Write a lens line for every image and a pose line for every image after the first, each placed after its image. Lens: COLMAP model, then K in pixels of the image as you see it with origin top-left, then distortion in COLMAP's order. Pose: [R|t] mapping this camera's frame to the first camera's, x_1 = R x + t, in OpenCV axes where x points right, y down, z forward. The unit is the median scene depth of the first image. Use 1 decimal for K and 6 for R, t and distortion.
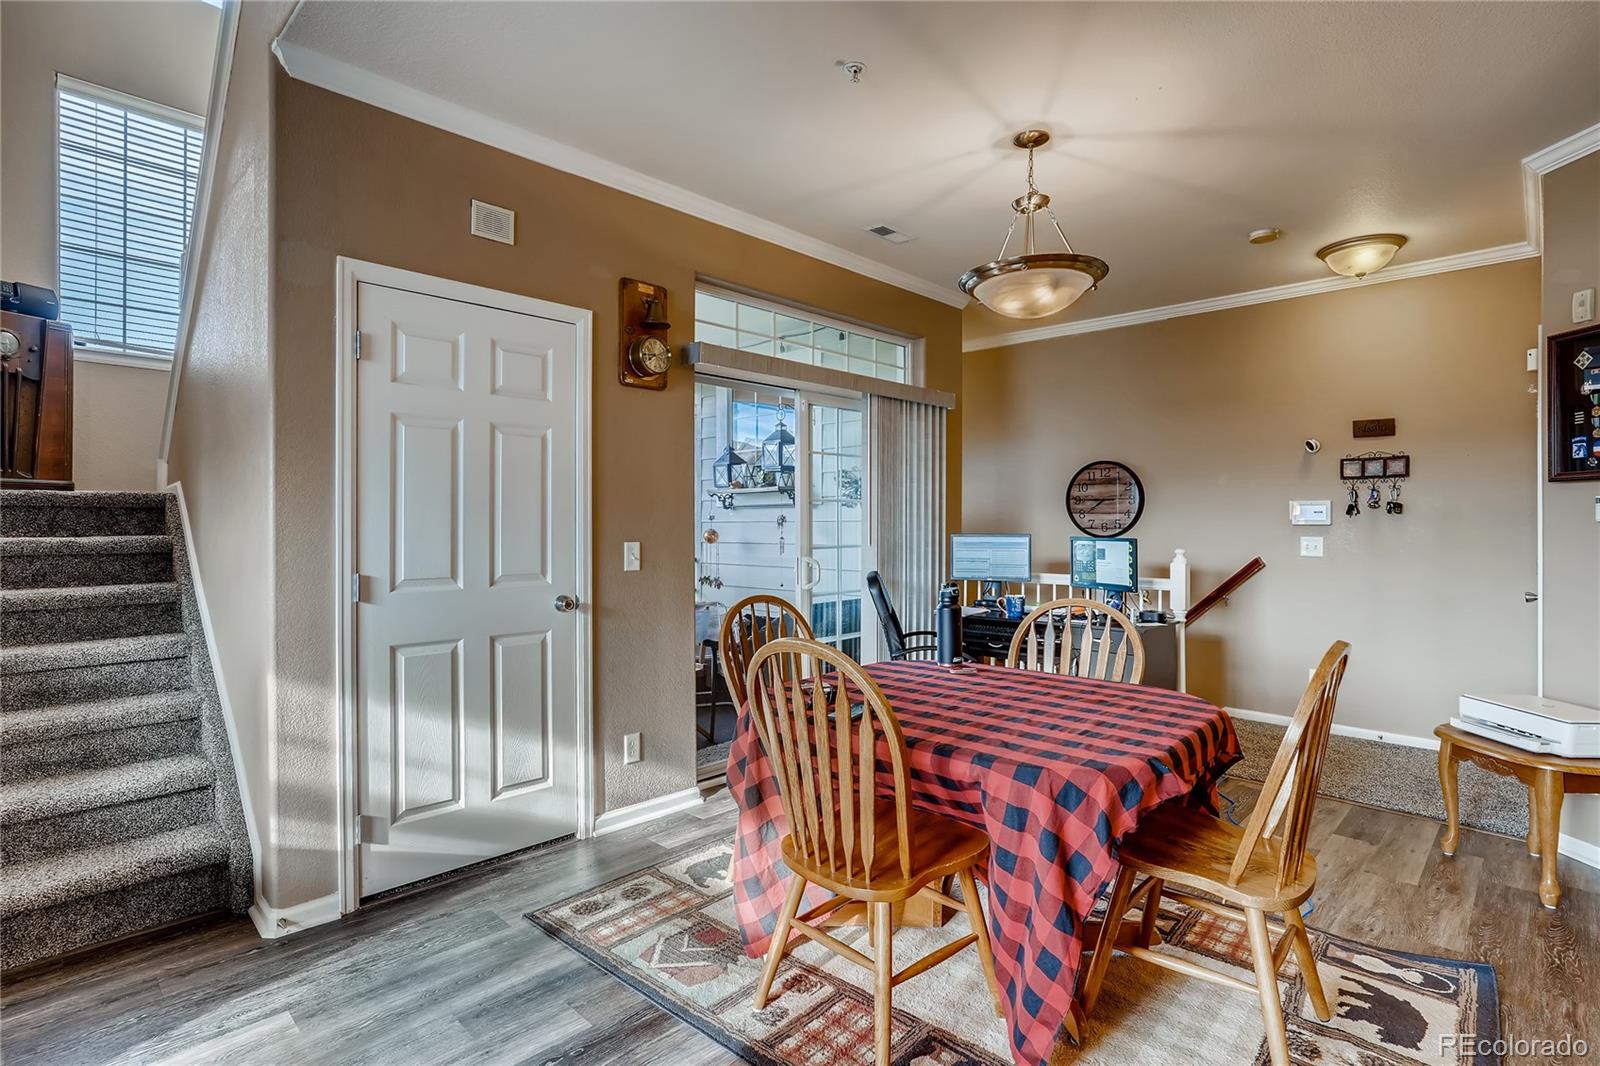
lens RADIAL K [[766.6, 0, 803.6], [0, 766.6, 532.1], [0, 0, 1]] dist [-0.028081, 0.008299]
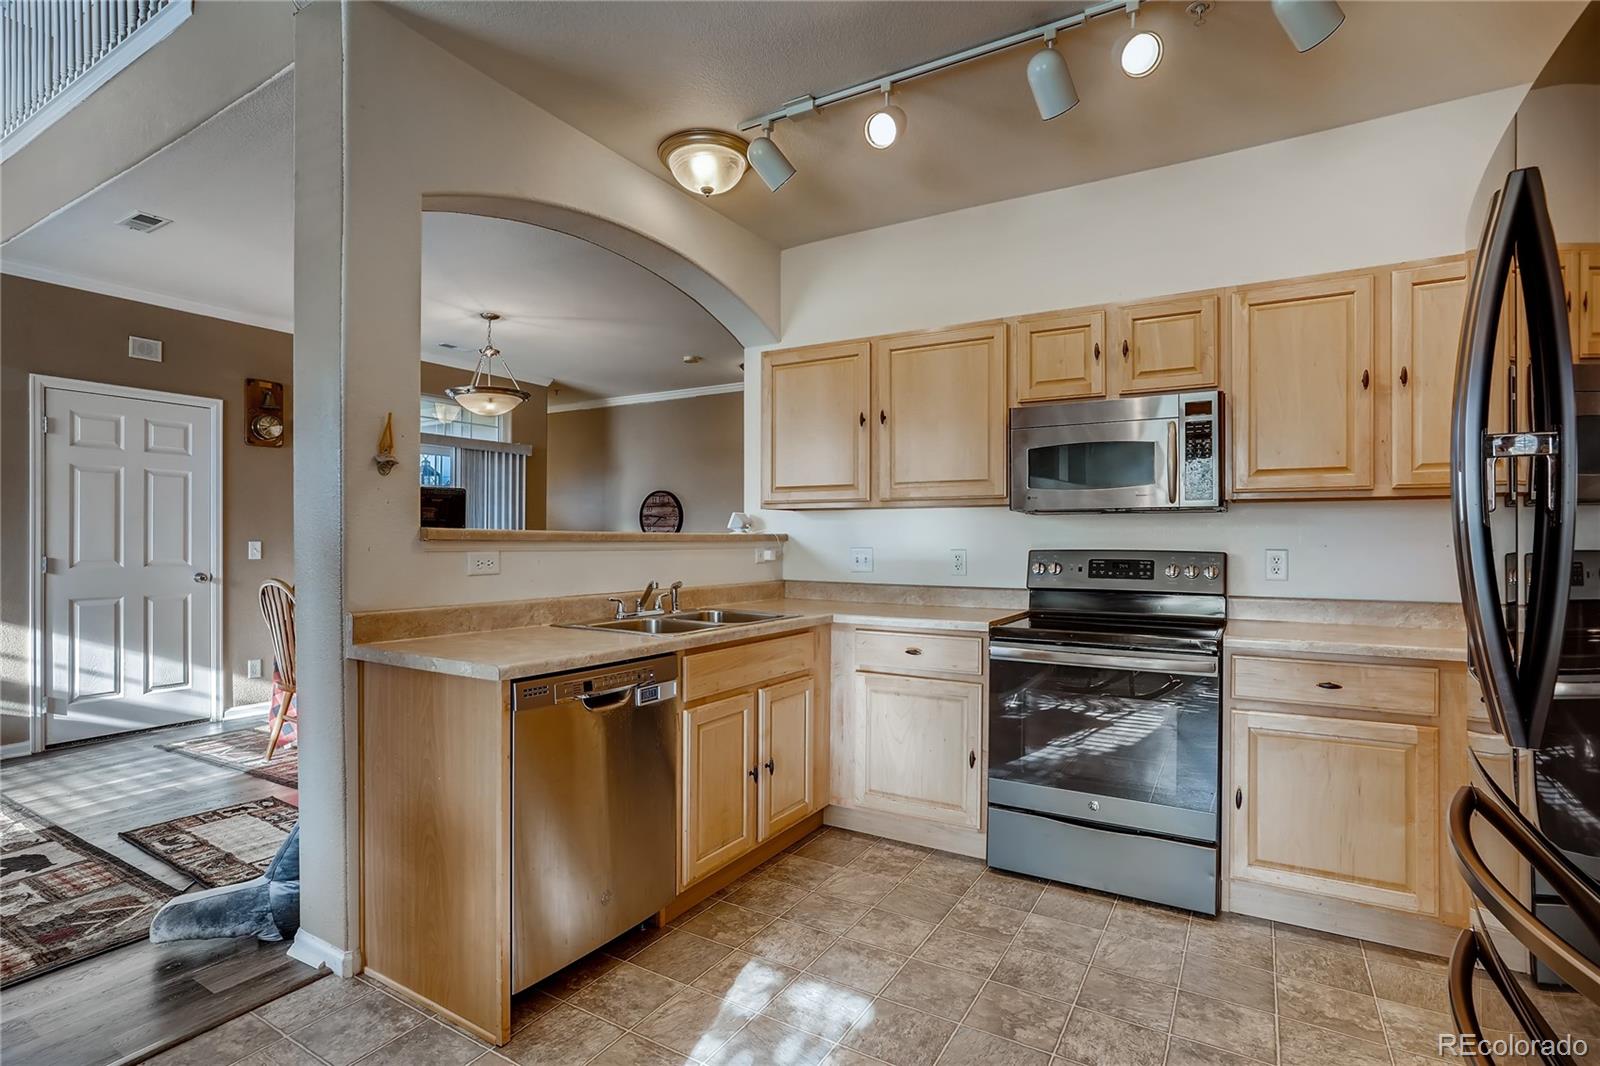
lens RADIAL K [[766.6, 0, 833.6], [0, 766.6, 537.7], [0, 0, 1]] dist [-0.028081, 0.008299]
pose [[0.961995, -0.021936, 0.272185, 0.590588], [0.031984, 0.998959, -0.032537, 0.109427], [-0.271188, 0.040006, 0.961695, -0.989798]]
